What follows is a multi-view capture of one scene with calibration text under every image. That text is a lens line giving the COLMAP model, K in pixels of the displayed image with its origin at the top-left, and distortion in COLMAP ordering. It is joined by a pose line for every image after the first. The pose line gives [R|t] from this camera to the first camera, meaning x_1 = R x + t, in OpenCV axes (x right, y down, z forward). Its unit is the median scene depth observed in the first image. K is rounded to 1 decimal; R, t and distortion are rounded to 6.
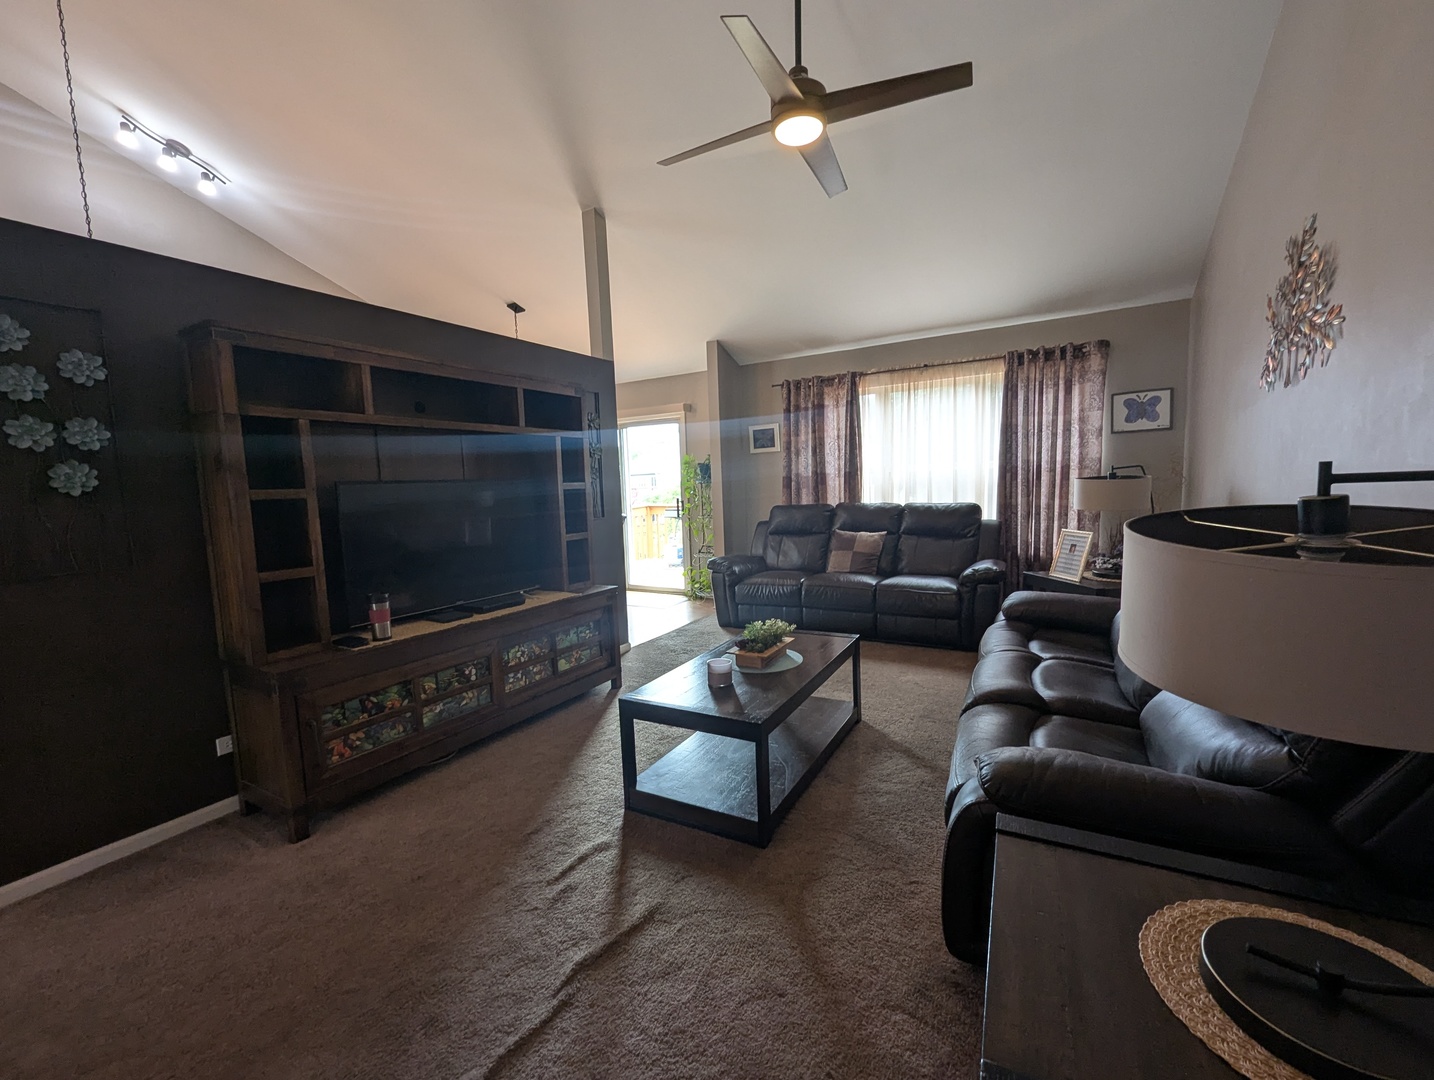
lens RADIAL K [[591.0, 0, 716.9], [0, 591.0, 542.7], [0, 0, 1]] dist [0.001979, 0.000015]
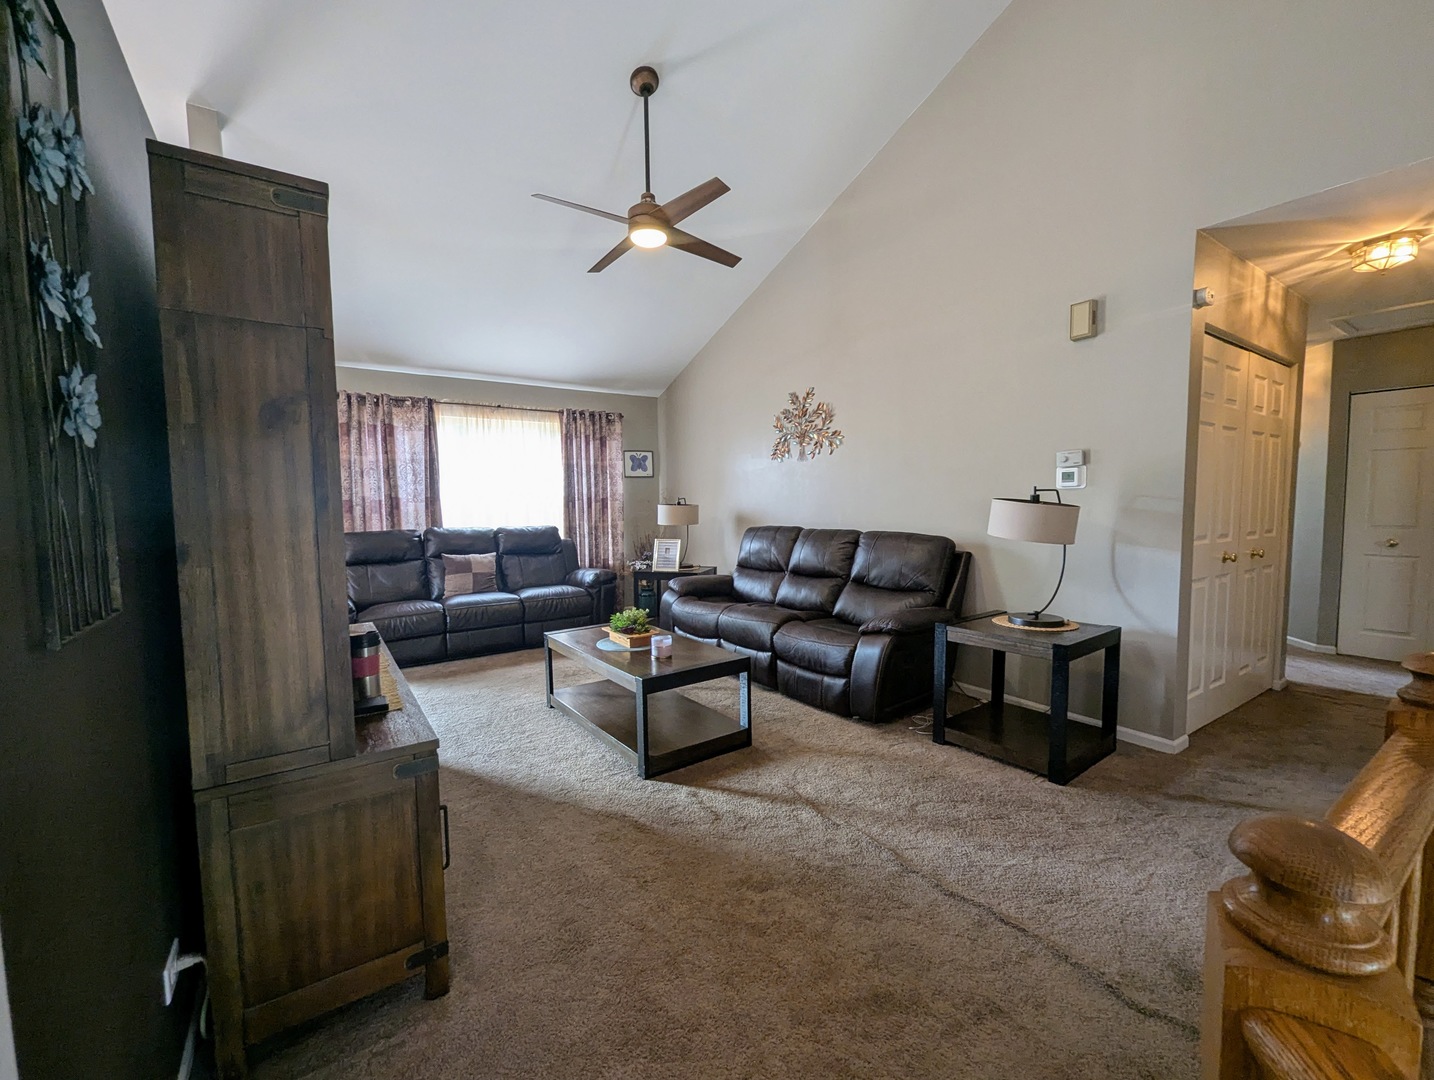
lens RADIAL K [[591.0, 0, 716.6], [0, 591.0, 541.5], [0, 0, 1]] dist [0.001979, 0.000015]
pose [[0.433328, -0.026424, 0.900849, -0.507103], [0.092728, 0.995572, -0.015401, 0.014797], [-0.896453, 0.090207, 0.433860, 0.165260]]
